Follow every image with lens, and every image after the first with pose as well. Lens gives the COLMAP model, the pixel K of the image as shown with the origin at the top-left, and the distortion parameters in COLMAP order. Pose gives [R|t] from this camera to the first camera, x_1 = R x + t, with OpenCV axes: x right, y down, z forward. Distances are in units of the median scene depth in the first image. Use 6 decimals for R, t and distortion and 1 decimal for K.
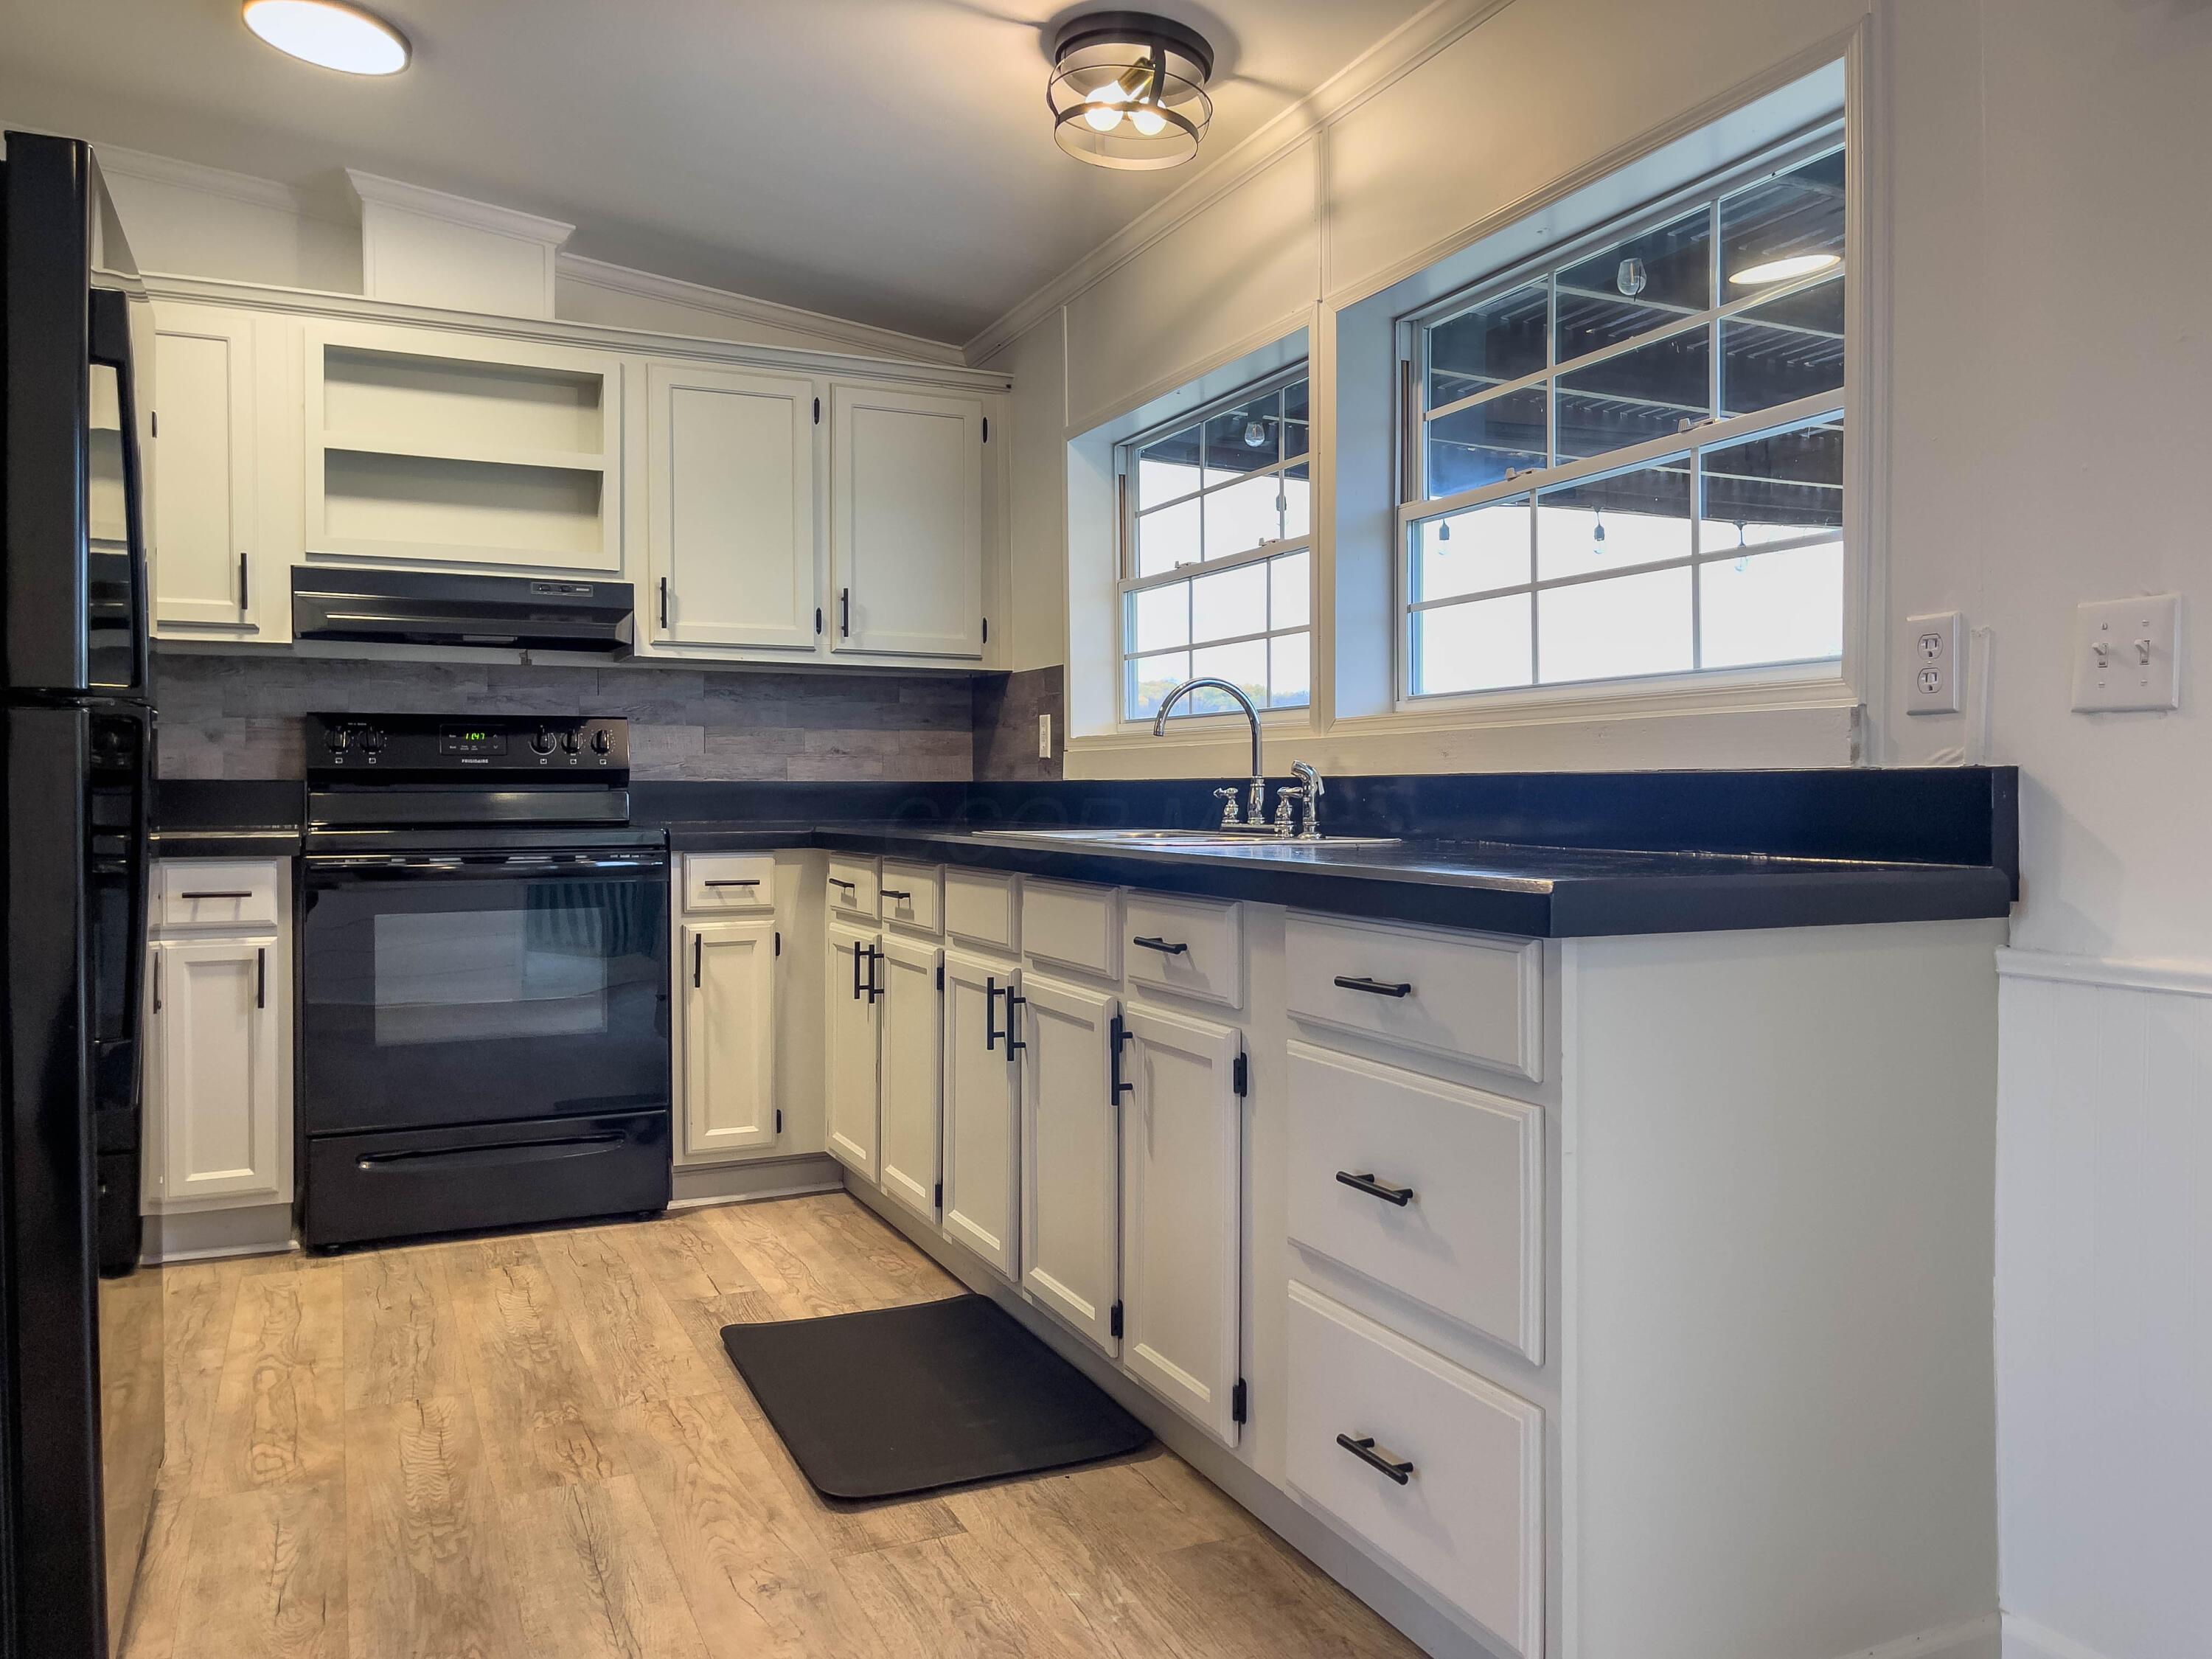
lens RADIAL K [[1675.6, 0, 1105.8], [0, 1675.6, 824.8], [0, 0, 1]] dist [0.078190, -0.092607]
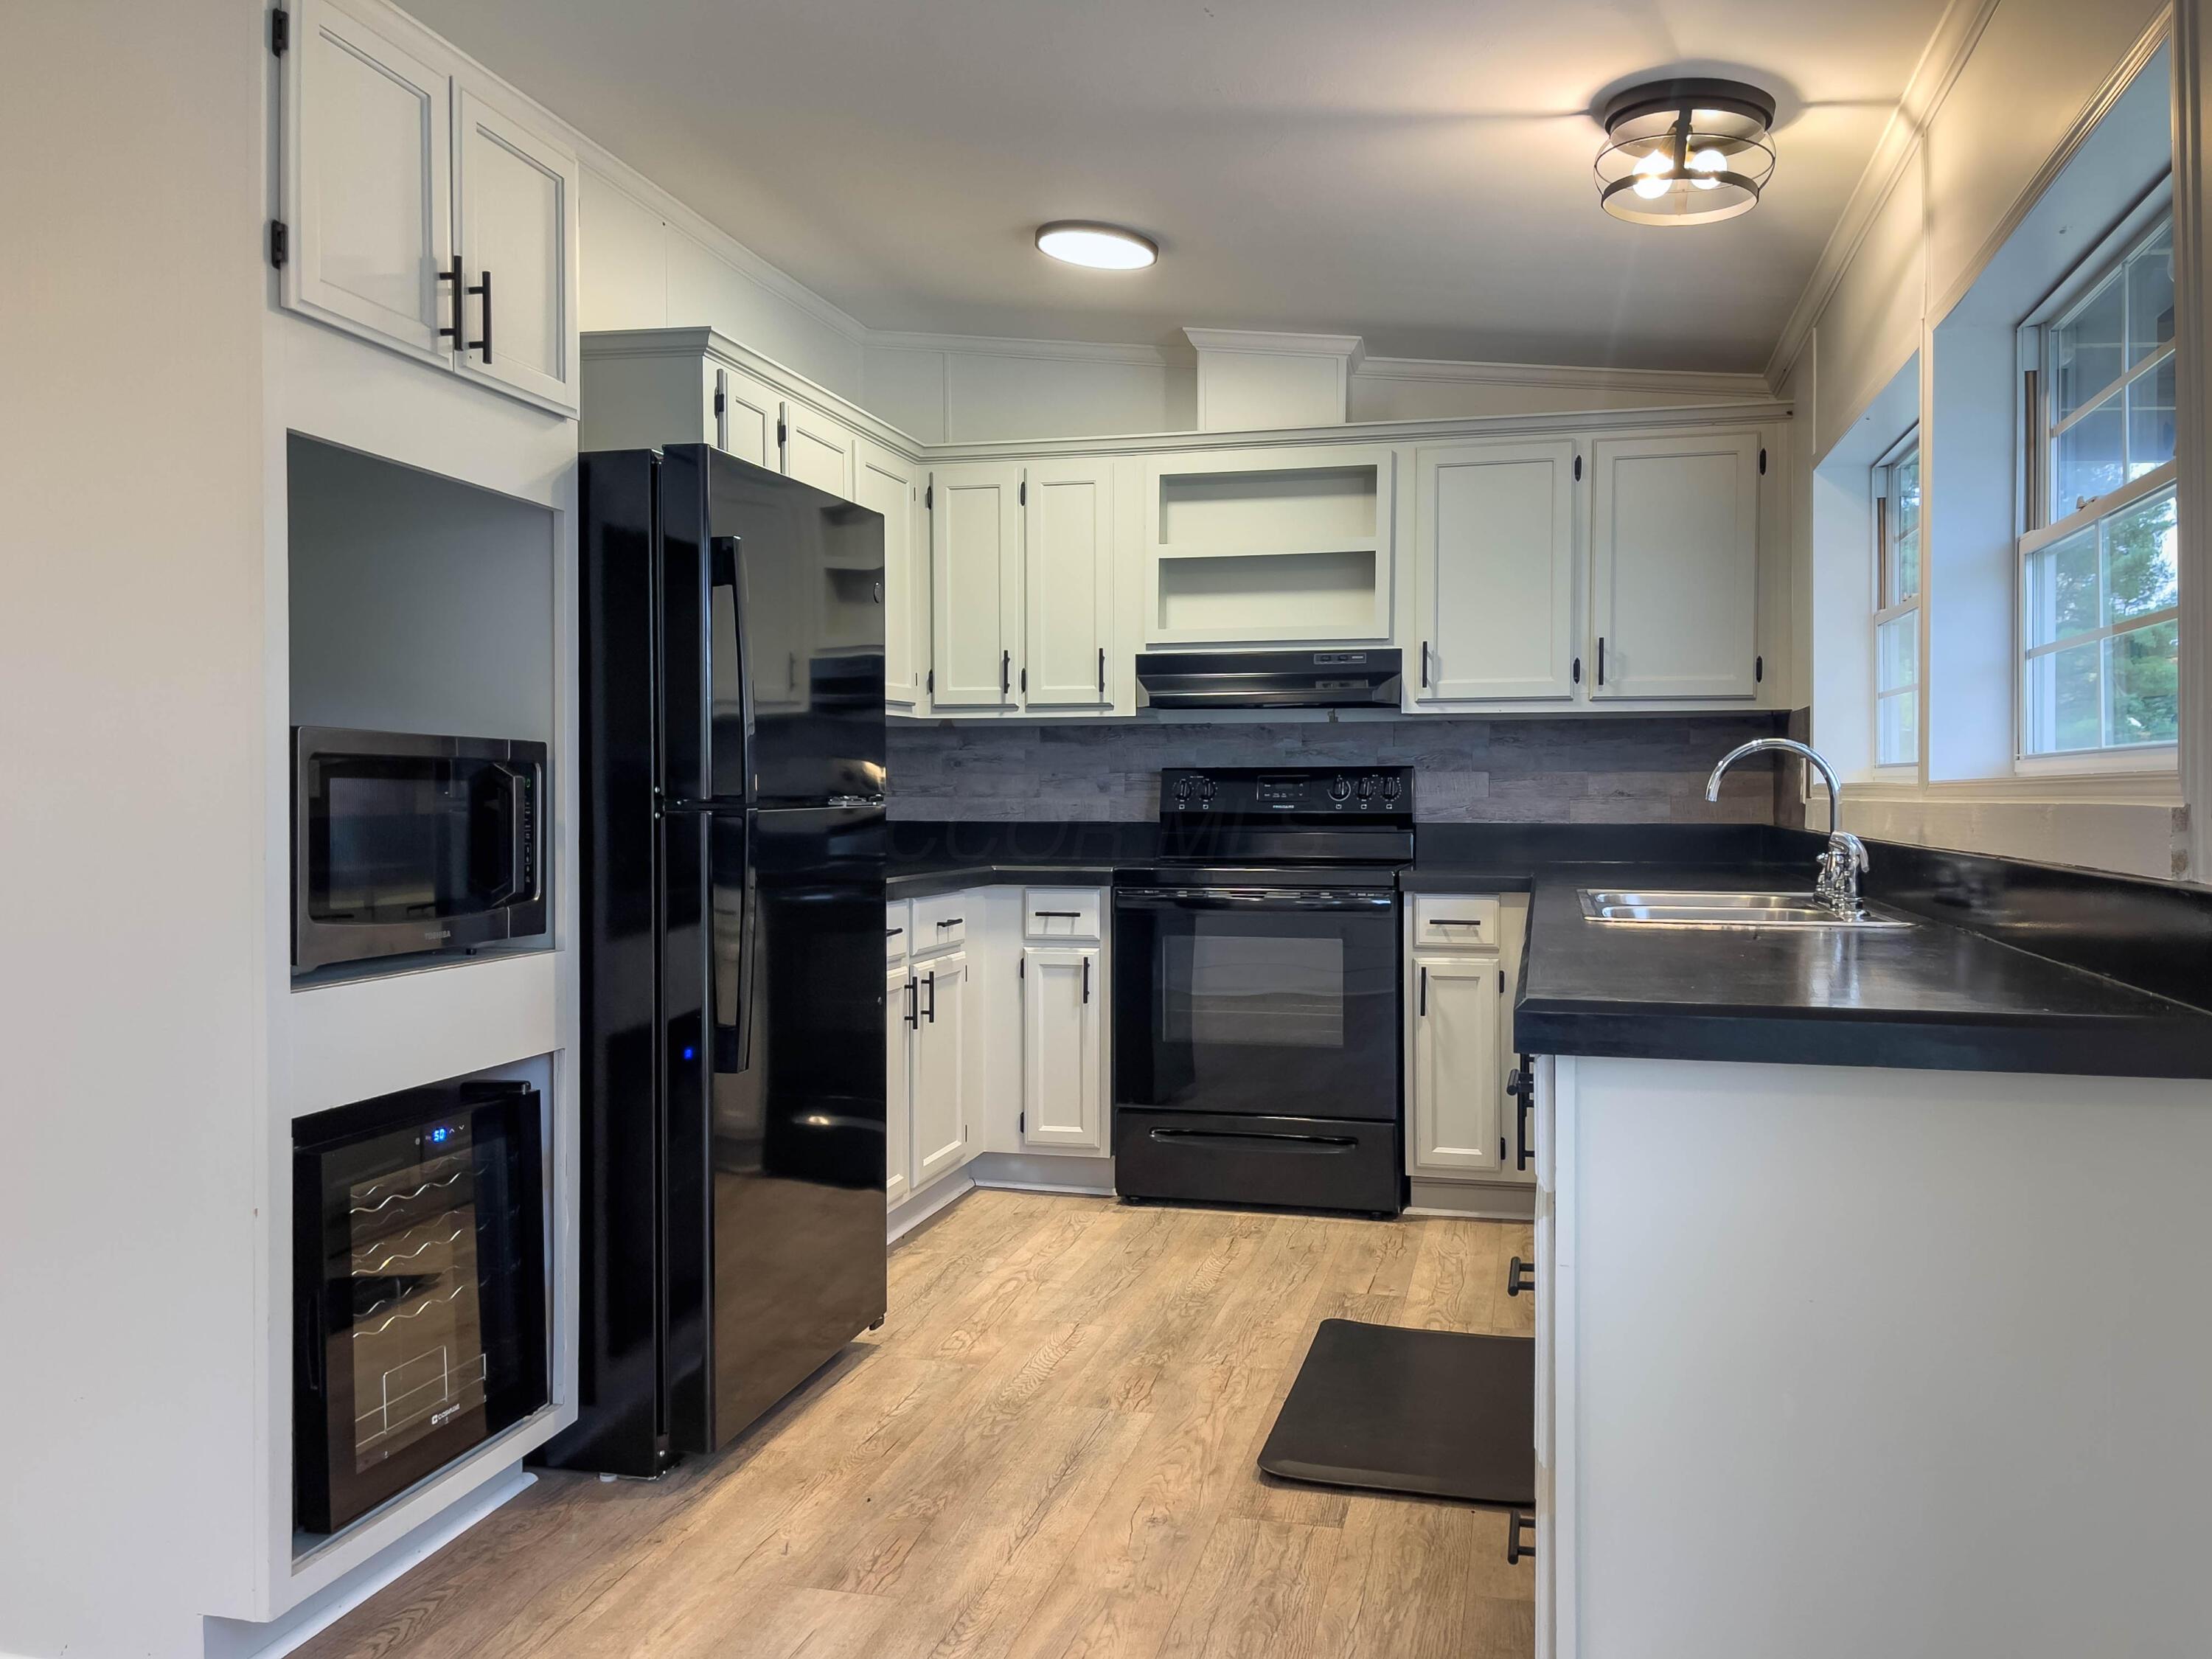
lens RADIAL K [[1675.6, 0, 1106.1], [0, 1675.6, 828.6], [0, 0, 1]] dist [0.078190, -0.092607]
pose [[0.782370, 0.012806, -0.622682, 0.303214], [-0.012657, 0.999909, 0.004660, -0.031191], [0.622685, 0.004235, 0.782461, 0.012678]]
